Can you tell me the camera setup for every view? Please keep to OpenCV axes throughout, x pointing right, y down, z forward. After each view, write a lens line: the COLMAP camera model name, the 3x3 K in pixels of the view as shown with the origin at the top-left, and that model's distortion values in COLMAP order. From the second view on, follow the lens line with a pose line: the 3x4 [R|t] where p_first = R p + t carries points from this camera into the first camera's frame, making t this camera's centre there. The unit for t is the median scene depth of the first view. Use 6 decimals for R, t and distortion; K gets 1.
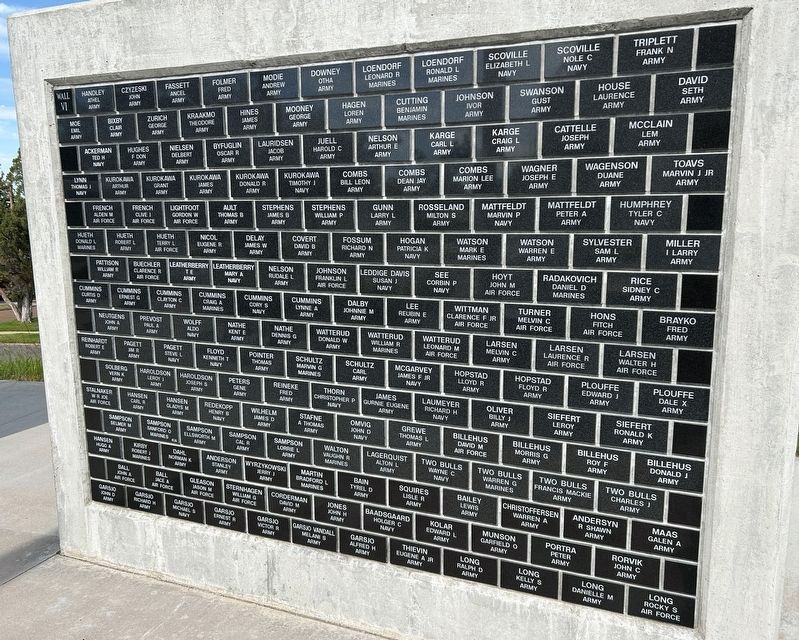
lens RADIAL K [[639.7, 0, 395.5], [0, 639.7, 320.1], [0, 0, 1]] dist [0.014555, 0.004635]
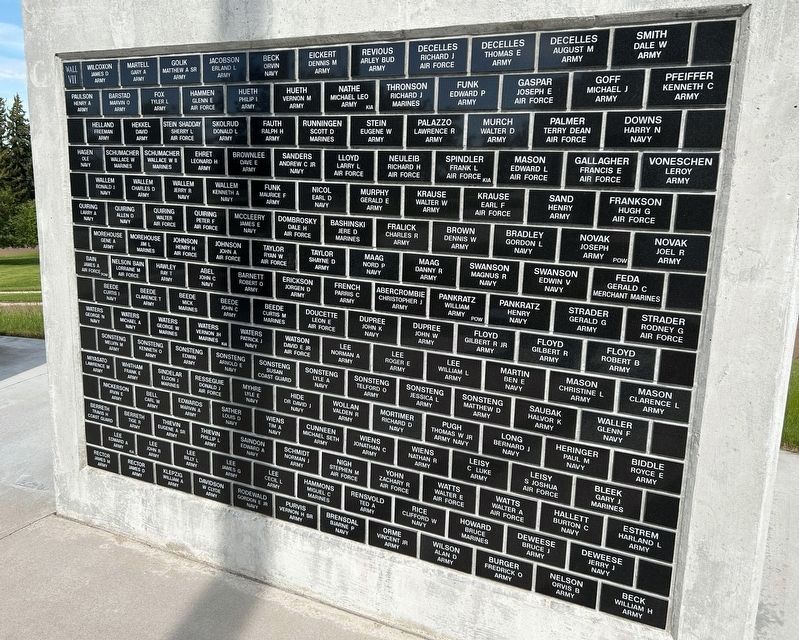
lens RADIAL K [[664.8, 0, 419.9], [0, 664.8, 328.0], [0, 0, 1]] dist [0.009698, 0.002784]
pose [[0.997383, 0.054171, -0.047891, 0.109519], [-0.053024, 0.998282, 0.024924, 0.006891], [0.049159, -0.022319, 0.998542, -0.042685]]
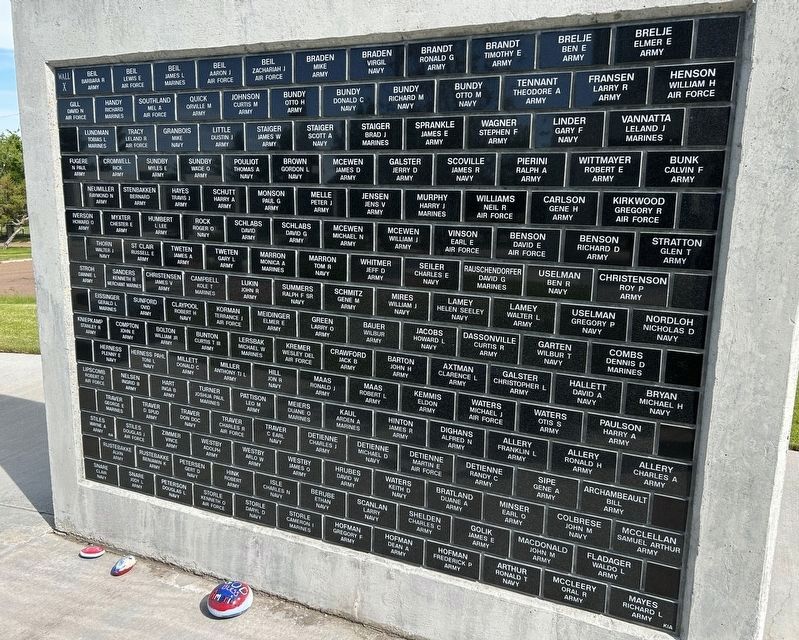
lens RADIAL K [[672.2, 0, 424.7], [0, 672.2, 331.2], [0, 0, 1]] dist [0.014133, -0.001783]
pose [[0.998487, 0.035893, -0.041659, 0.106910], [-0.034988, 0.999140, 0.022240, 0.006731], [0.042421, -0.020748, 0.998884, -0.041689]]
